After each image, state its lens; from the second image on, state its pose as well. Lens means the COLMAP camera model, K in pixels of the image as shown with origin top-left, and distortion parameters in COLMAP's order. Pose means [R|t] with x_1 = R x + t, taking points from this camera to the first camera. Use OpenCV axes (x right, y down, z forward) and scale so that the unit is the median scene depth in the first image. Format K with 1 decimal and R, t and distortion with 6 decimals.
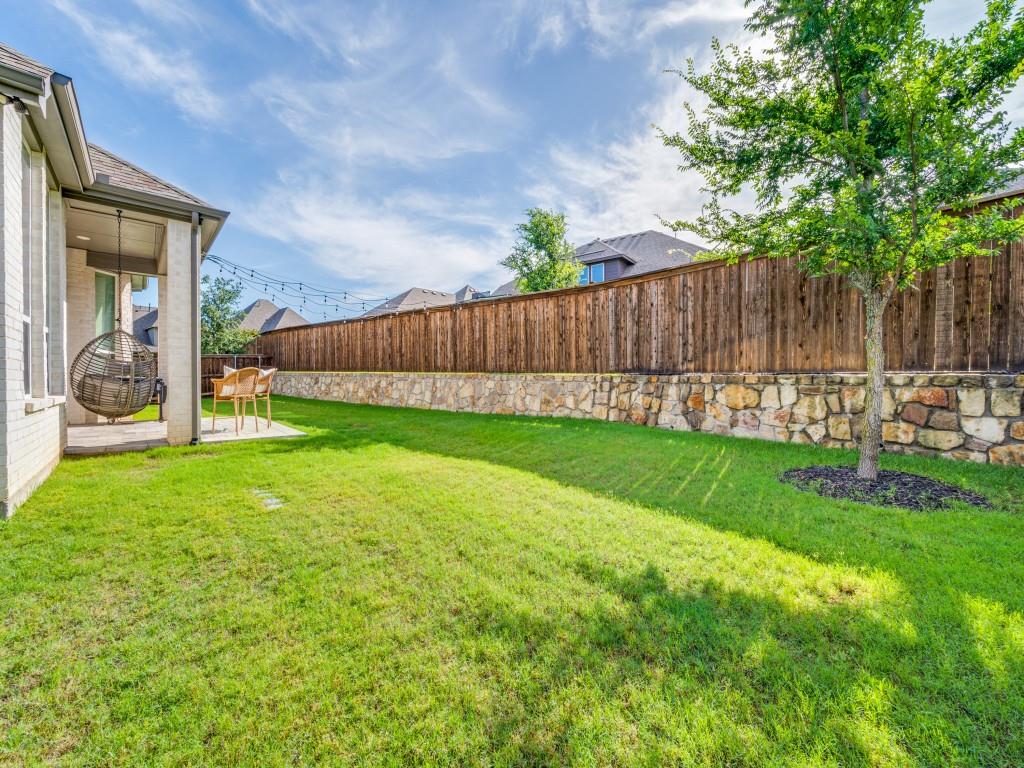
lens RADIAL K [[401.0, 0, 511.9], [0, 401.0, 381.0], [0, 0, 1]] dist [0.001850, 0.000029]
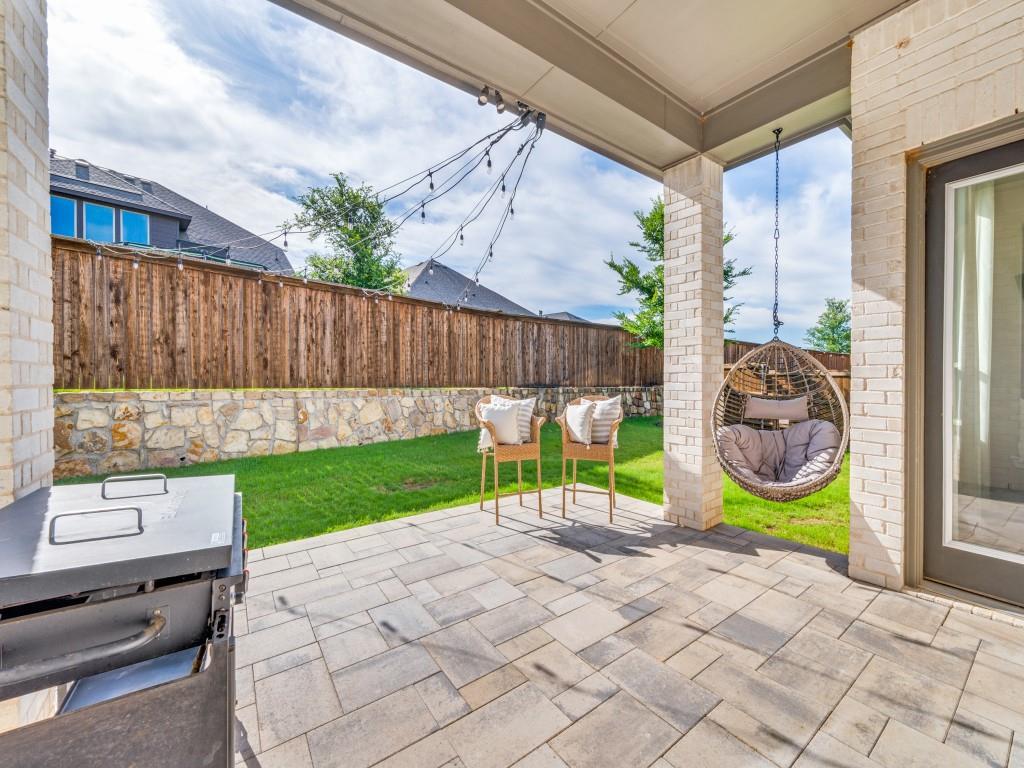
lens RADIAL K [[401.0, 0, 513.3], [0, 401.0, 380.6], [0, 0, 1]] dist [0.001850, 0.000029]
pose [[0.133574, -0.003371, 0.991033, -0.891681], [0.010002, 0.999948, 0.002053, -0.037130], [-0.990988, 0.009638, 0.133601, 0.732243]]
